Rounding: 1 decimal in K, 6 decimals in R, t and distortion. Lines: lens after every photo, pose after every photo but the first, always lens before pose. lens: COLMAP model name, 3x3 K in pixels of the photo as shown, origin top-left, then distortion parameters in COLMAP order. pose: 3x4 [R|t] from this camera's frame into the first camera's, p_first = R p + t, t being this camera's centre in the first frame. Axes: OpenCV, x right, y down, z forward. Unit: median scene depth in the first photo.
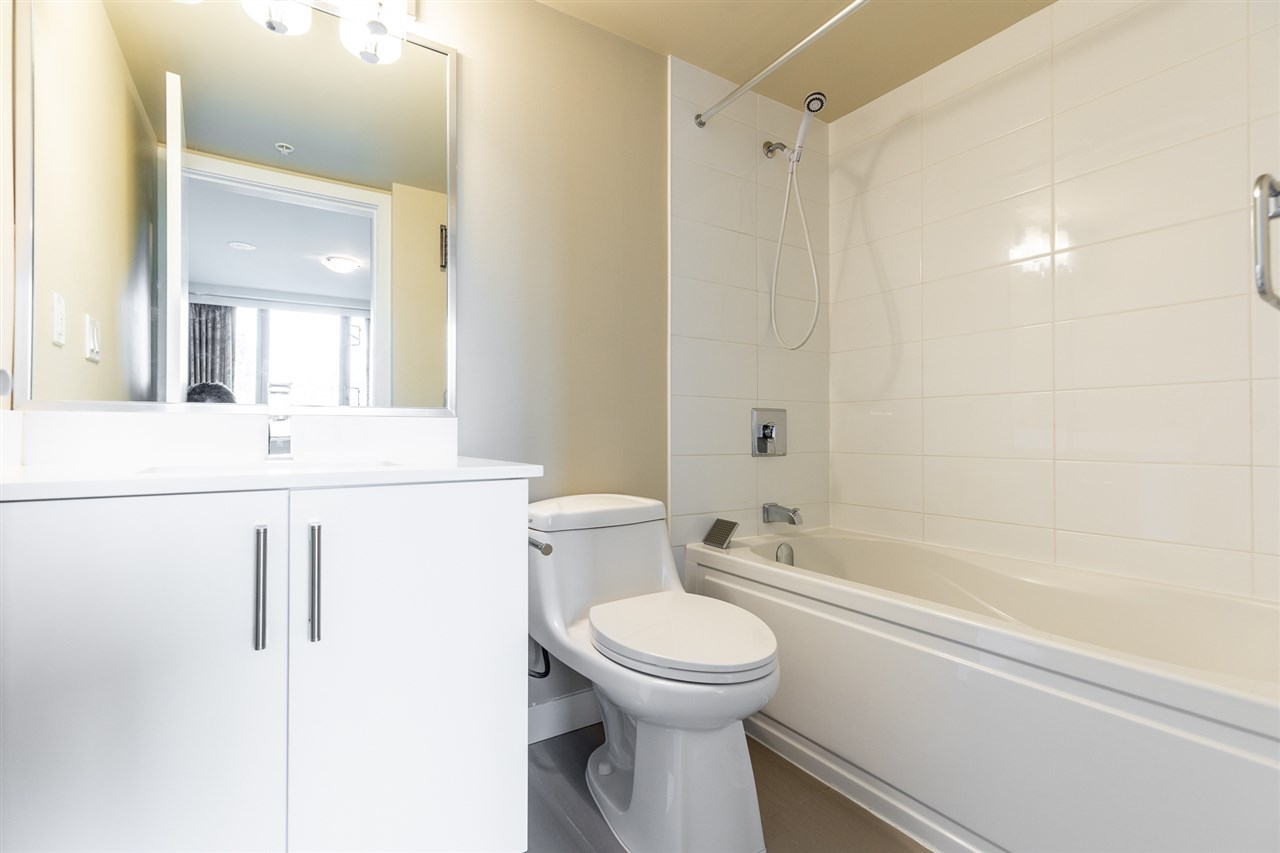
lens RADIAL K [[578.2, 0, 640.0], [0, 578.2, 426.5], [0, 0, 1]] dist [0.008402, 0.000230]
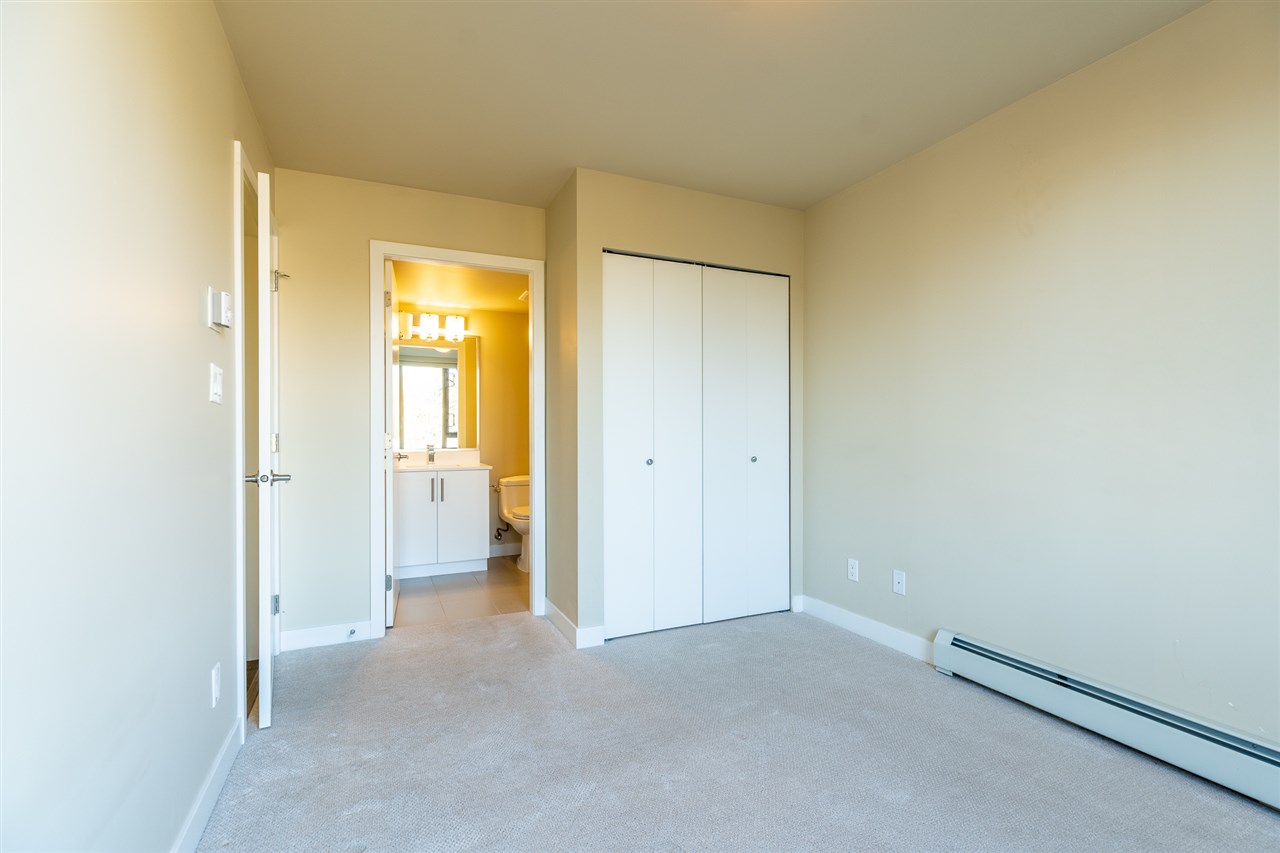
lens RADIAL K [[578.2, 0, 640.0], [0, 578.2, 426.5], [0, 0, 1]] dist [0.008402, 0.000230]
pose [[0.989203, -0.005304, -0.146458, 1.041926], [0.007120, 0.999904, 0.011881, -0.181670], [0.146381, -0.012796, 0.989145, -2.057980]]
